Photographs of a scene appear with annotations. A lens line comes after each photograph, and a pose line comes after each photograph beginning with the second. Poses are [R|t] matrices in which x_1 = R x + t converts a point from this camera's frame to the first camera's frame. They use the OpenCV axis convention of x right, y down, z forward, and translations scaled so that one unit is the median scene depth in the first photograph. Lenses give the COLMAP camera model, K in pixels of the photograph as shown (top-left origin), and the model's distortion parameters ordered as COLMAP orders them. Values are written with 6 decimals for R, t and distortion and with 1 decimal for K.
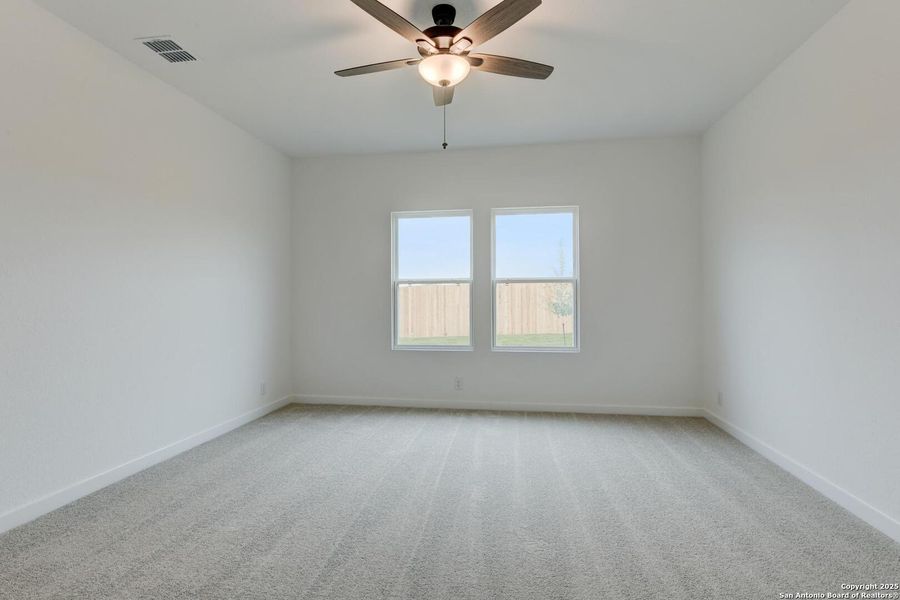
lens RADIAL K [[462.9, 0, 450.0], [0, 462.9, 300.0], [0, 0, 1]] dist [-0.002103, -0.000289]
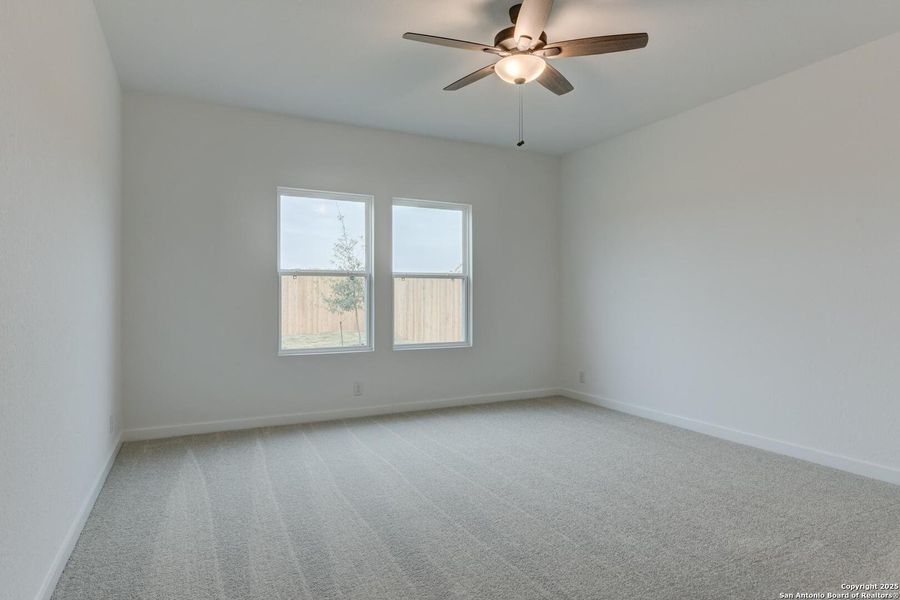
lens RADIAL K [[521.4, 0, 450.0], [0, 521.4, 300.0], [0, 0, 1]] dist [-0.001398, -0.000076]
pose [[0.803833, -0.001449, 0.594853, -0.440381], [-0.004705, 0.999950, 0.008795, -0.000793], [-0.594836, -0.009869, 0.803786, 0.088047]]
